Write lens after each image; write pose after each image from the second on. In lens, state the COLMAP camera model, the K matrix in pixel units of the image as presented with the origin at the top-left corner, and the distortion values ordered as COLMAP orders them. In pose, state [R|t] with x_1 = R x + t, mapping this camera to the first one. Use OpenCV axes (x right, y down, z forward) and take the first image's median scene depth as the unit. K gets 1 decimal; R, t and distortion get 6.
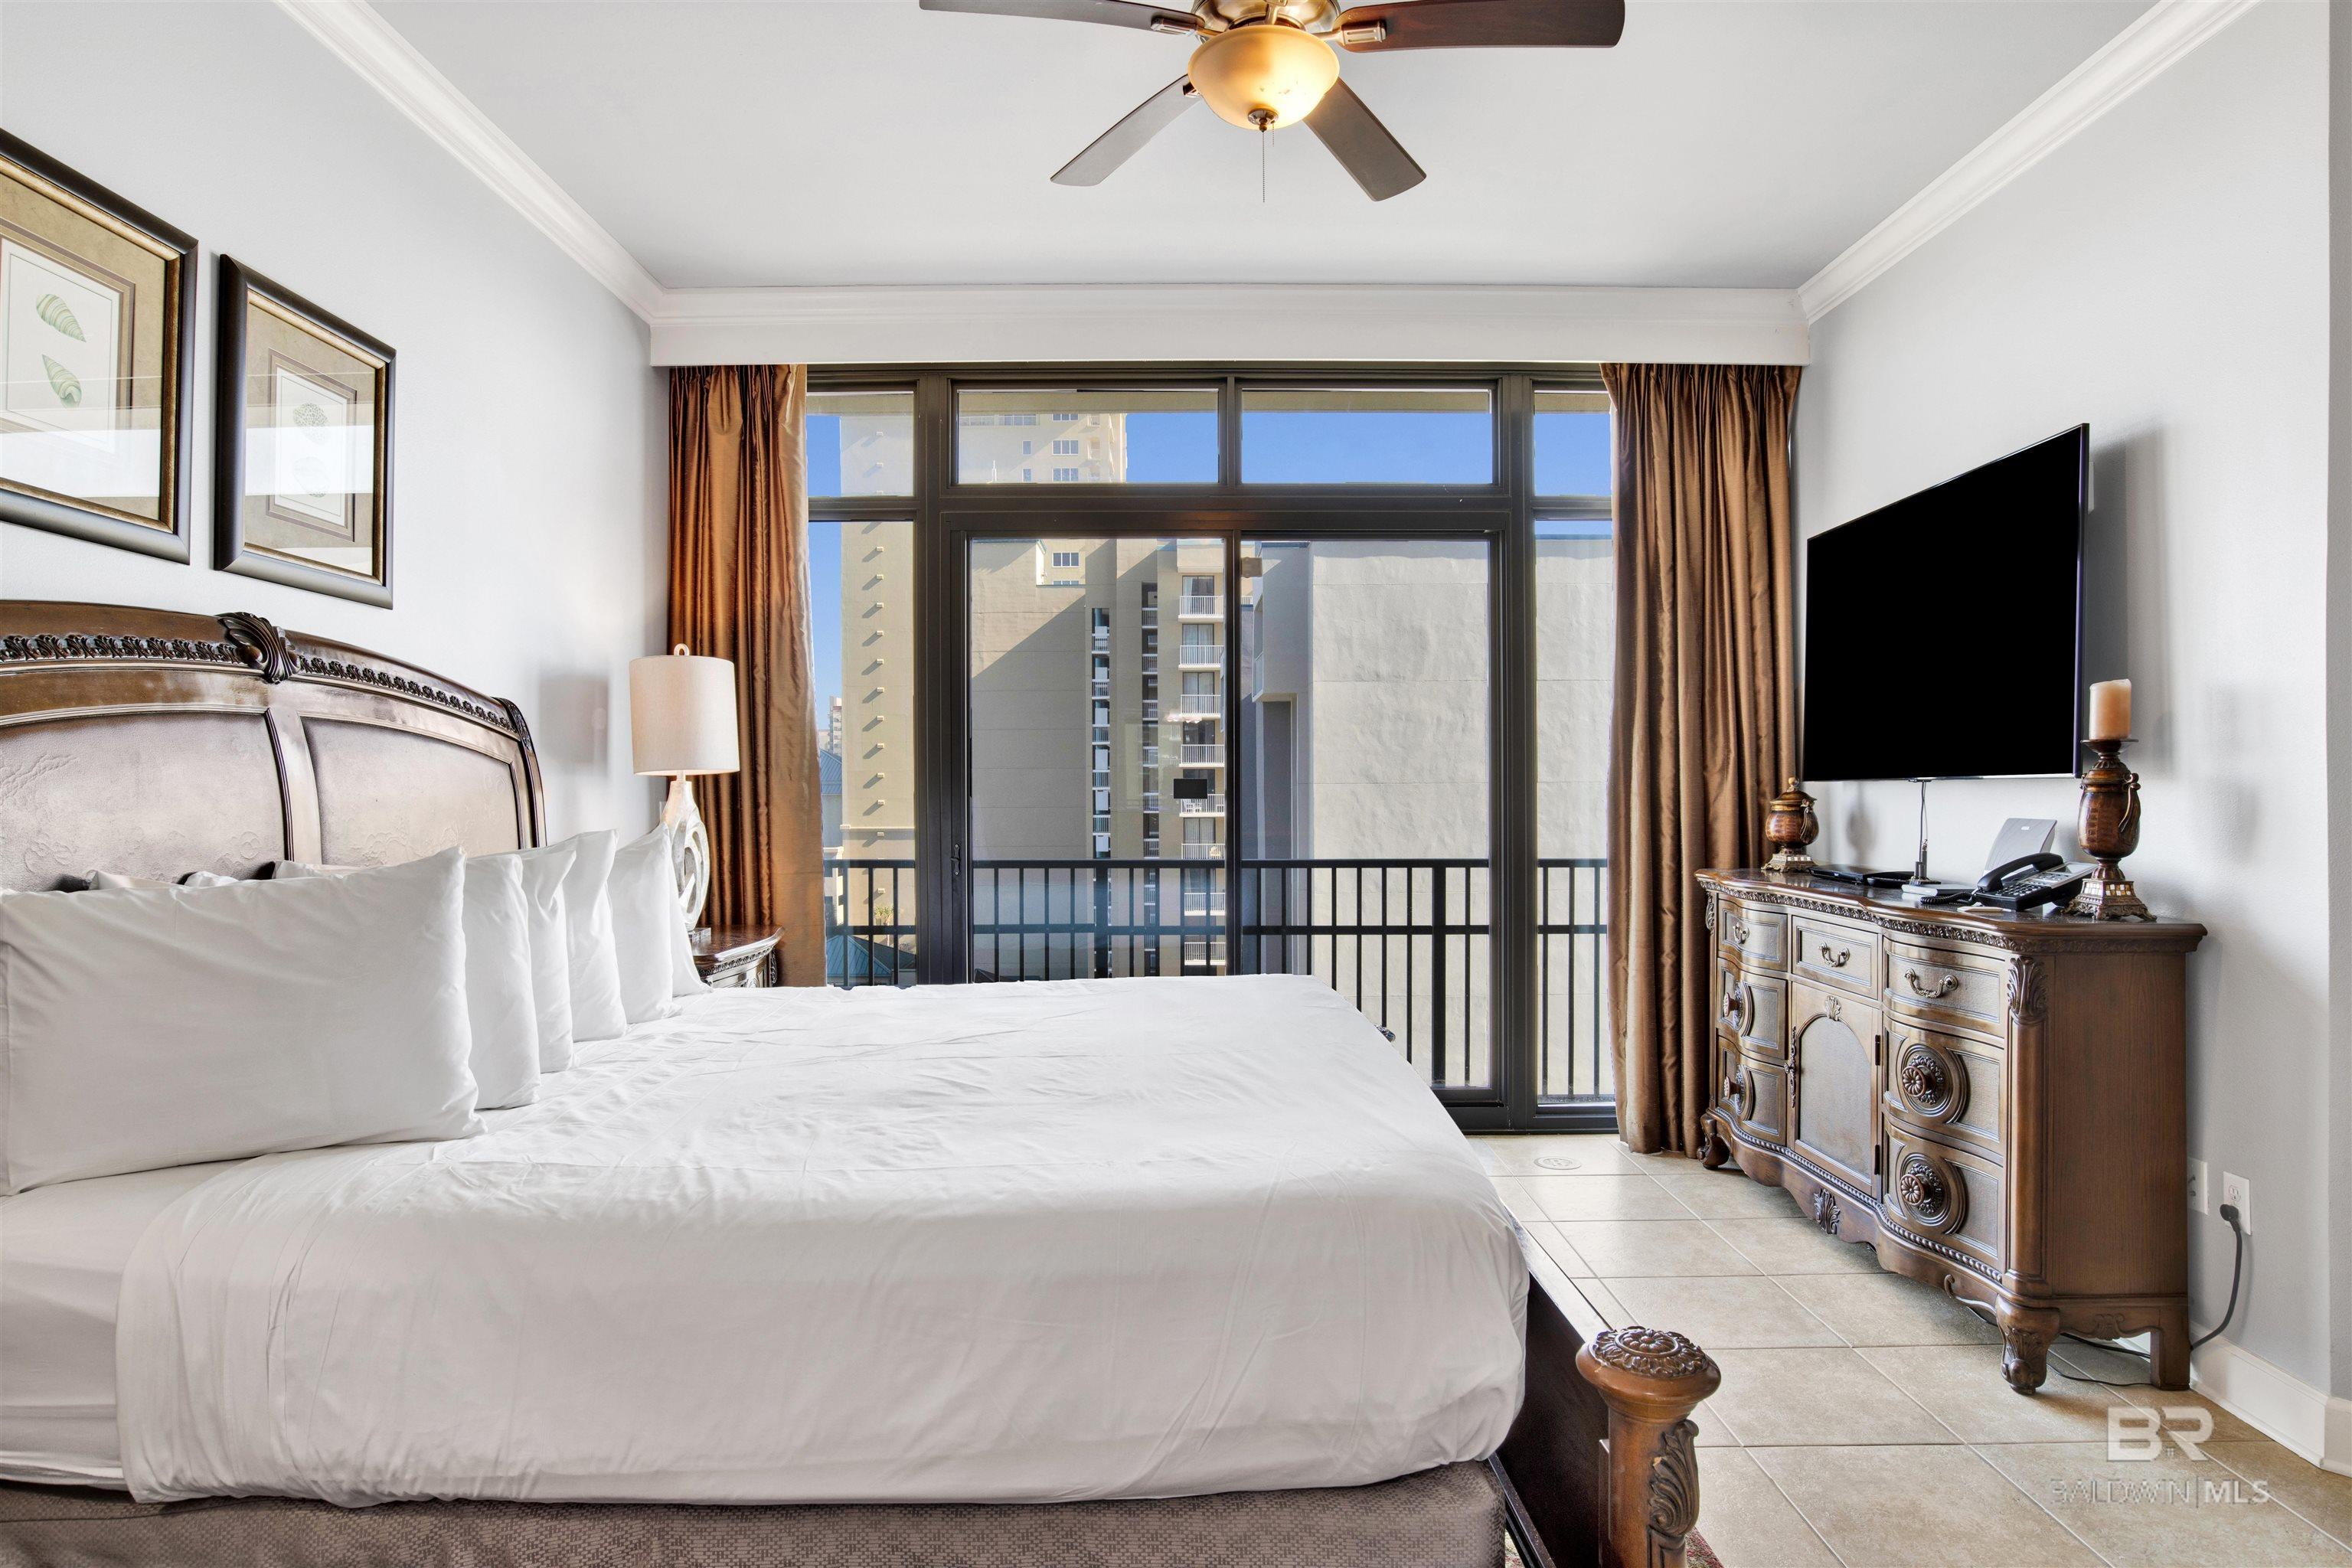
lens RADIAL K [[1372.6, 0, 1180.3], [0, 1372.6, 779.2], [0, 0, 1]] dist [-0.045401, 0.007549]
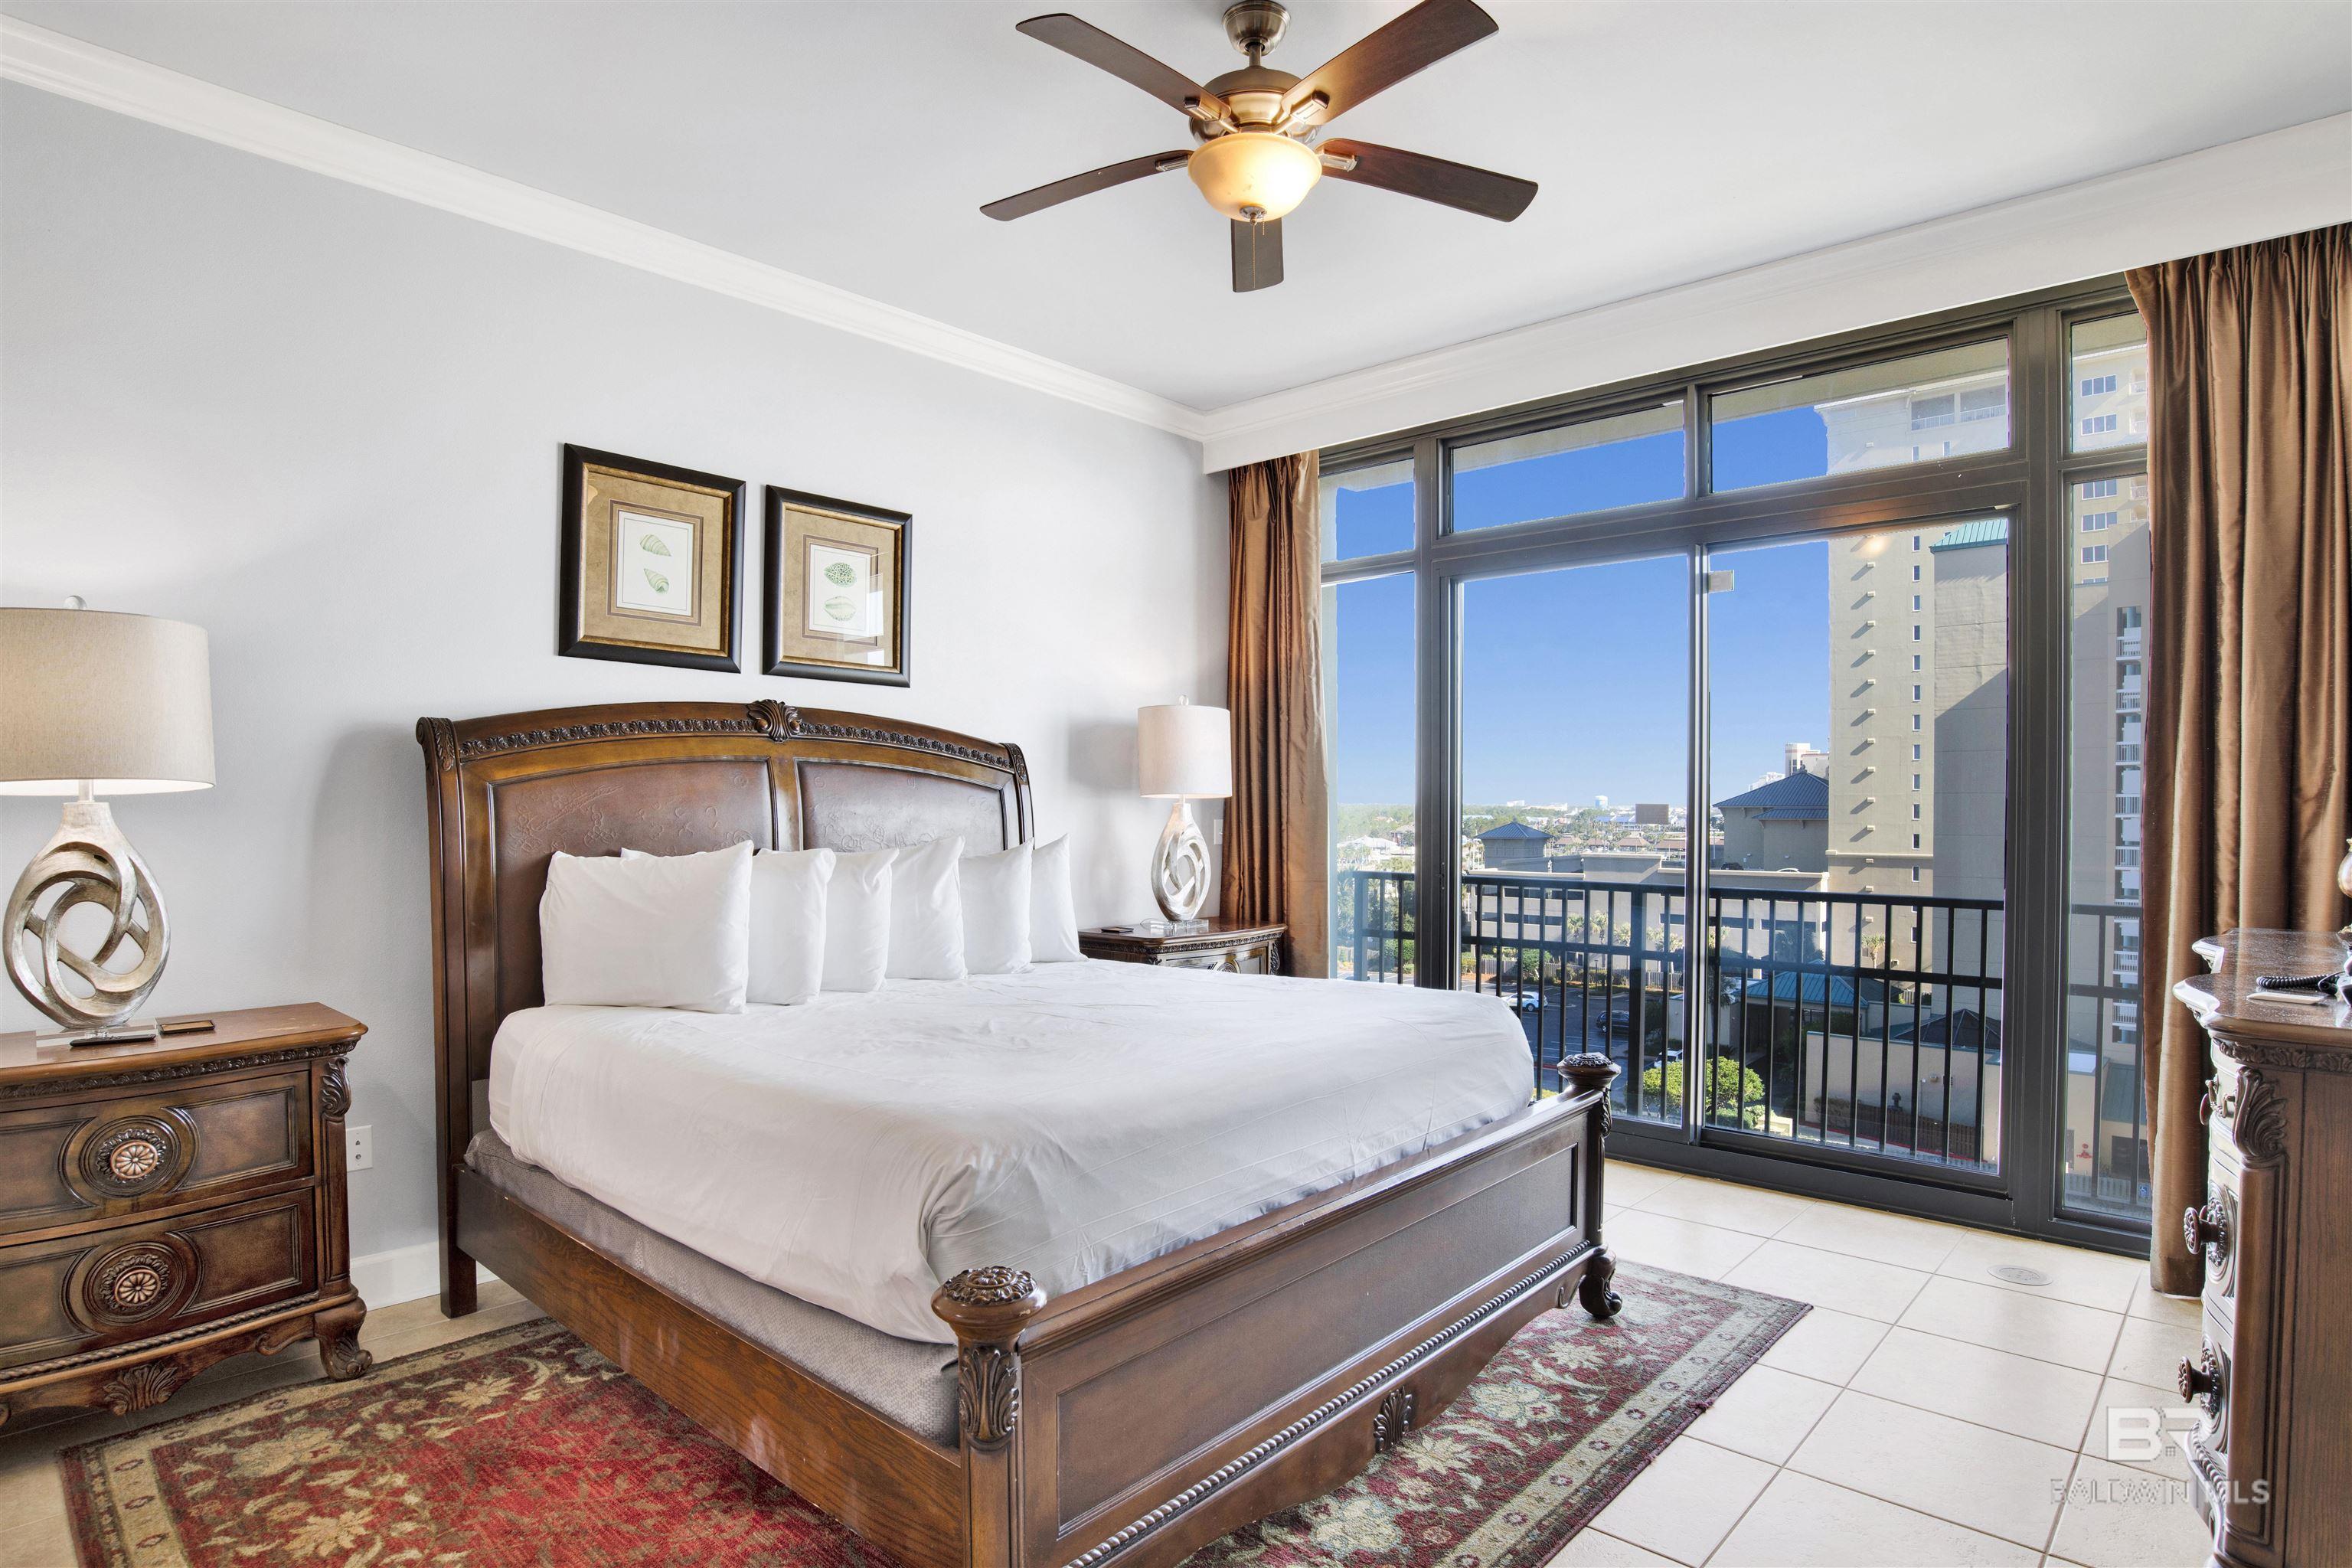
lens RADIAL K [[1274.1, 0, 1135.9], [0, 1274.1, 834.0], [0, 0, 1]] dist [-0.051136, 0.010814]
pose [[0.722099, 0.020911, -0.691474, 0.380982], [-0.004017, 0.999653, 0.026035, -0.000085], [0.691778, -0.016022, 0.721932, 0.093608]]
